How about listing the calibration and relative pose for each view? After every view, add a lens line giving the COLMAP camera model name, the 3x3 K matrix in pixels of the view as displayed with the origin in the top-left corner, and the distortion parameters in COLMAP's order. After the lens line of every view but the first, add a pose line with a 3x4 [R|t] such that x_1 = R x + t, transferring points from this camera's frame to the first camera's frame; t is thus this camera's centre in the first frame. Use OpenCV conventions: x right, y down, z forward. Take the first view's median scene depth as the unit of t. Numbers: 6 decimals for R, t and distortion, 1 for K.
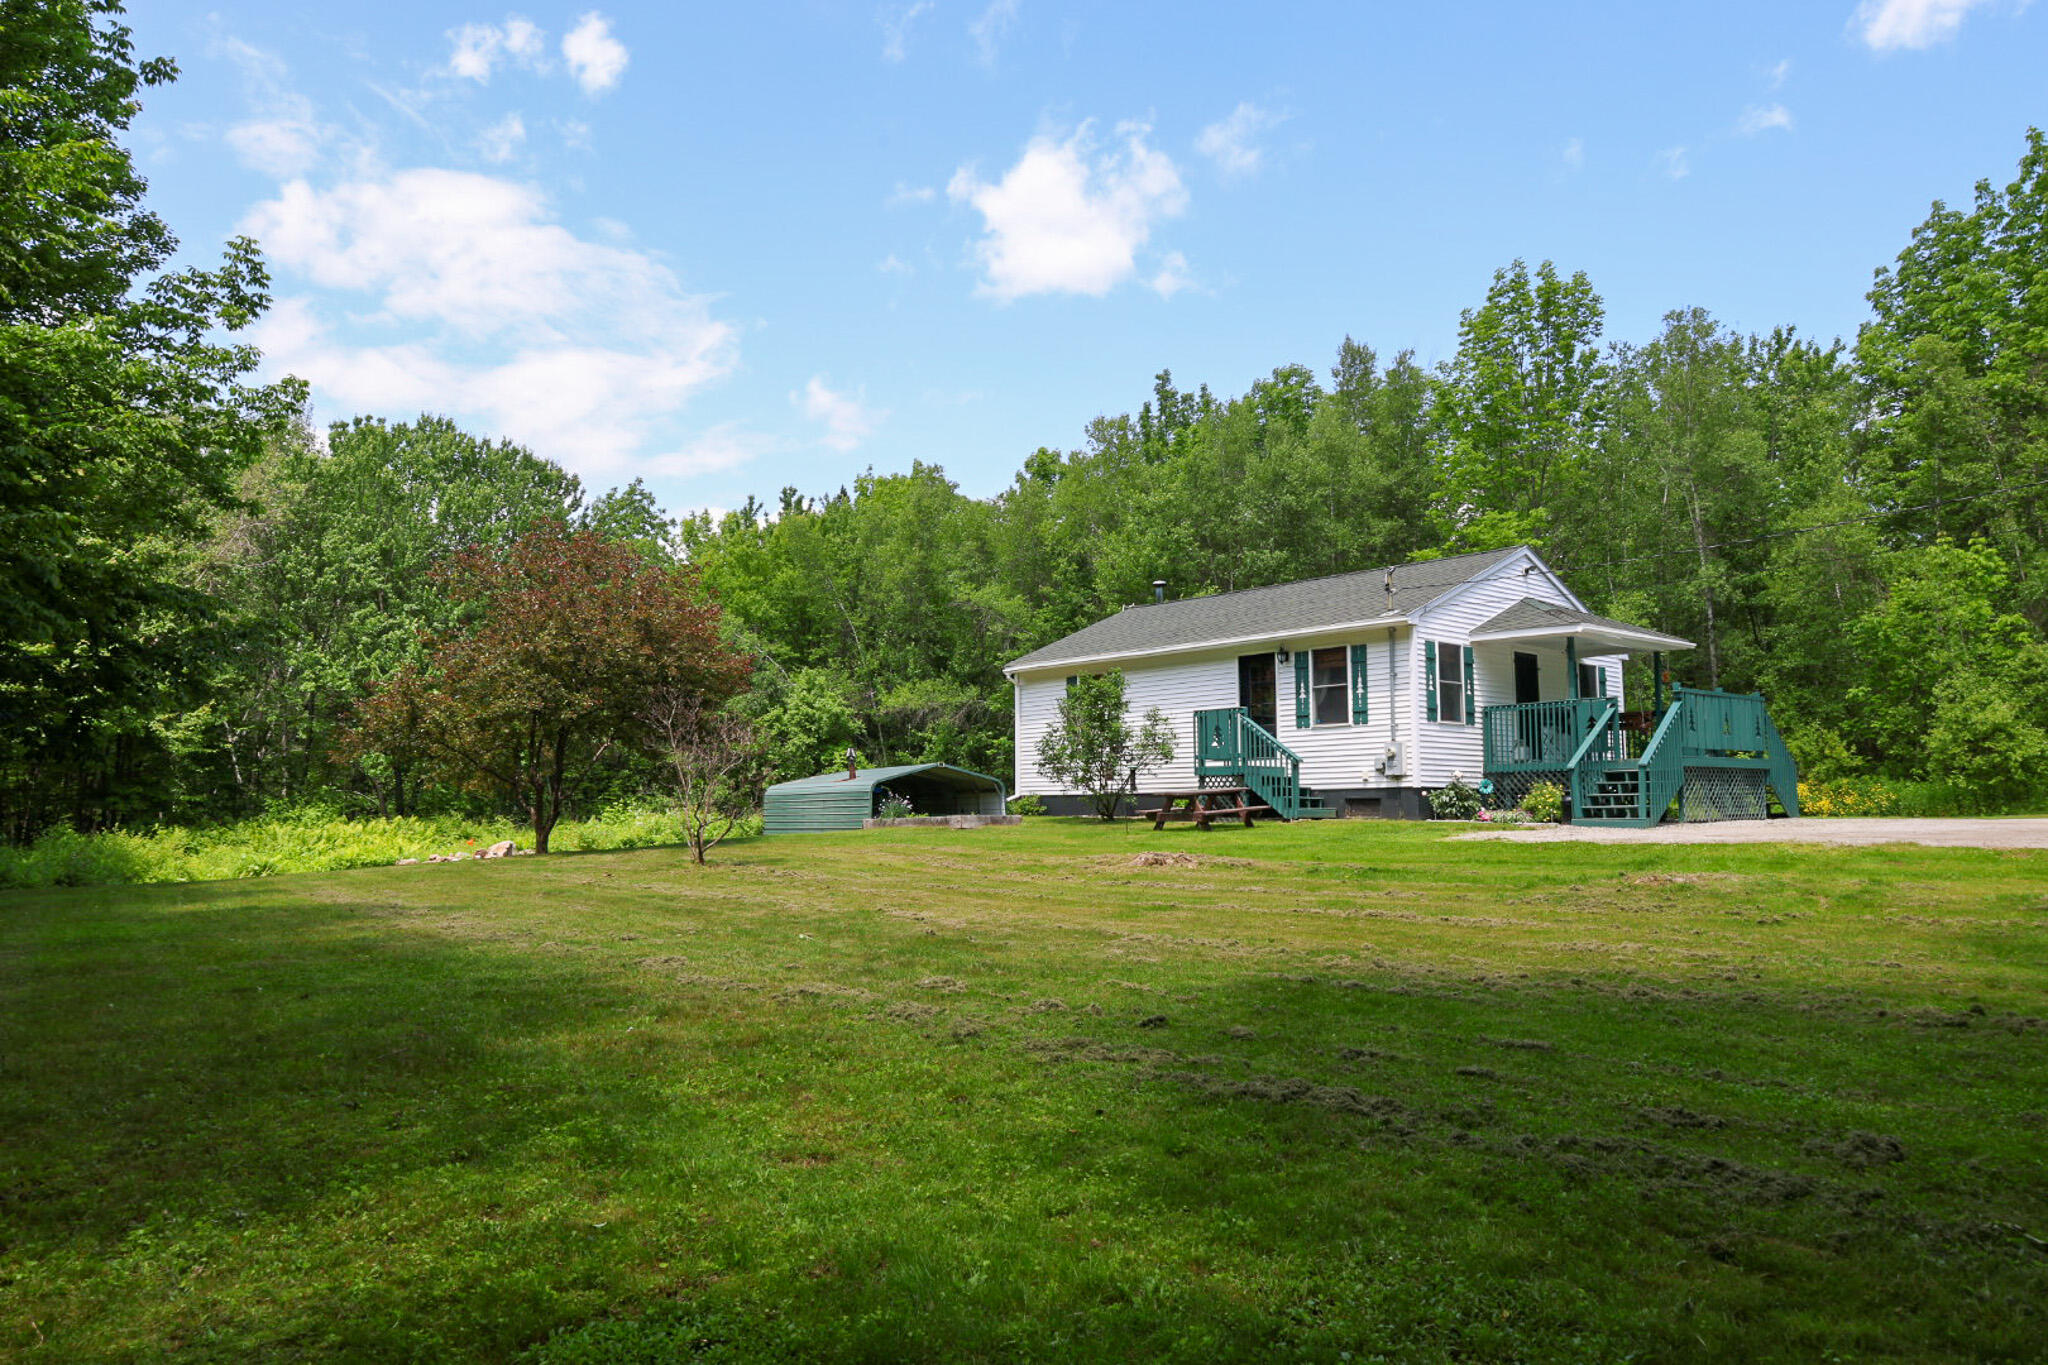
lens RADIAL K [[1394.7, 0, 1035.3], [0, 1394.7, 687.7], [0, 0, 1]] dist [-0.007186, -0.001435]
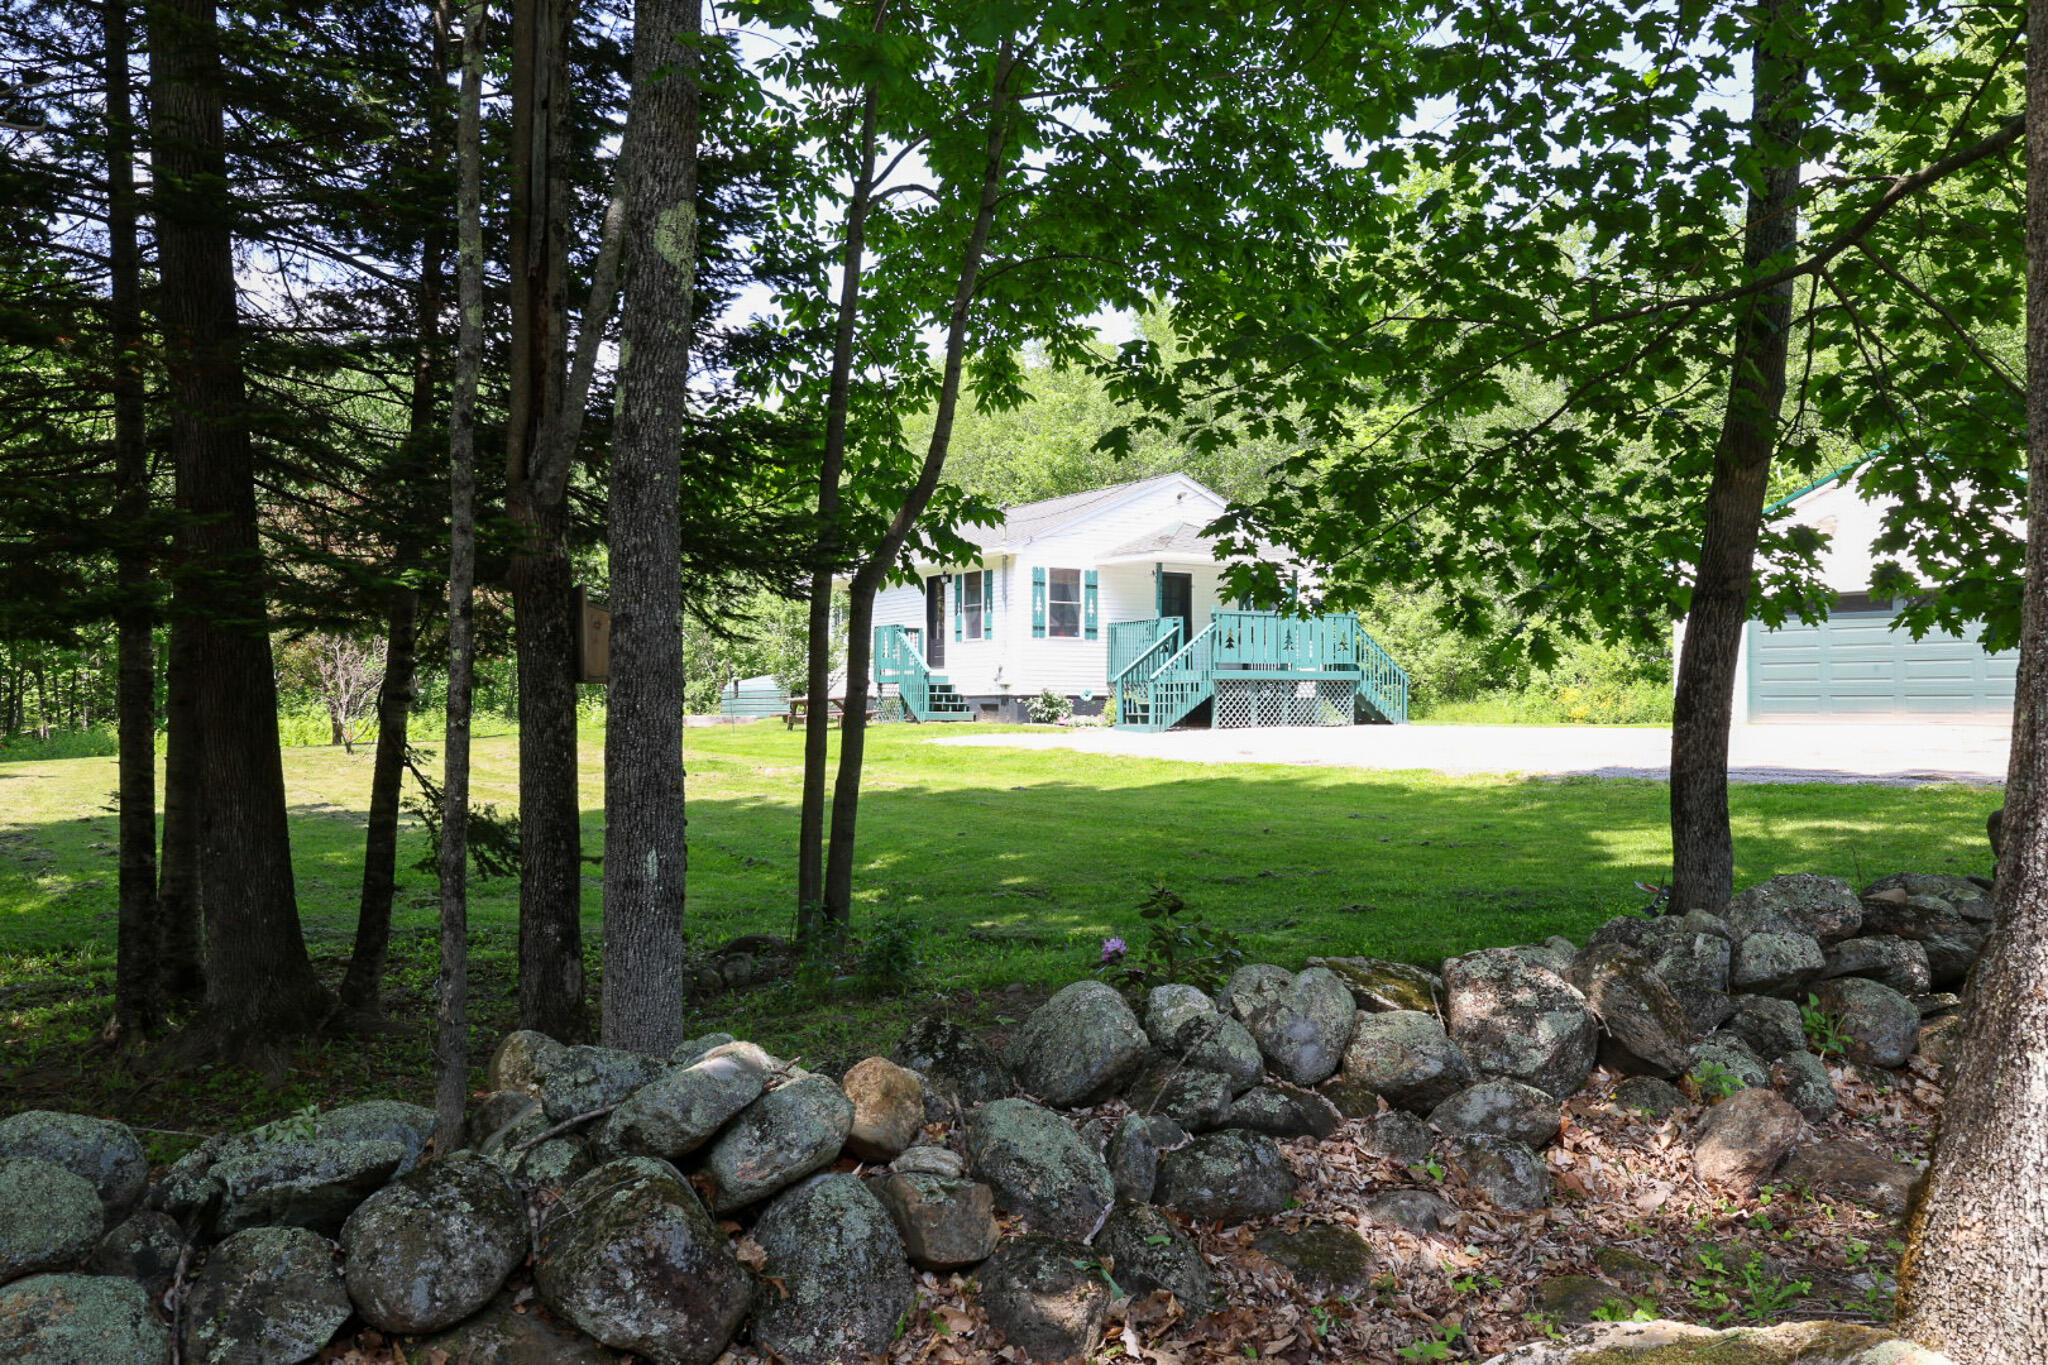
lens RADIAL K [[1604.4, 0, 1022.6], [0, 1604.4, 689.1], [0, 0, 1]] dist [0.000632, -0.000209]
pose [[0.980148, 0.007664, -0.198118, 0.517517], [0.008304, 0.996789, 0.079645, -0.037484], [0.198092, -0.079710, 0.976937, -0.286520]]
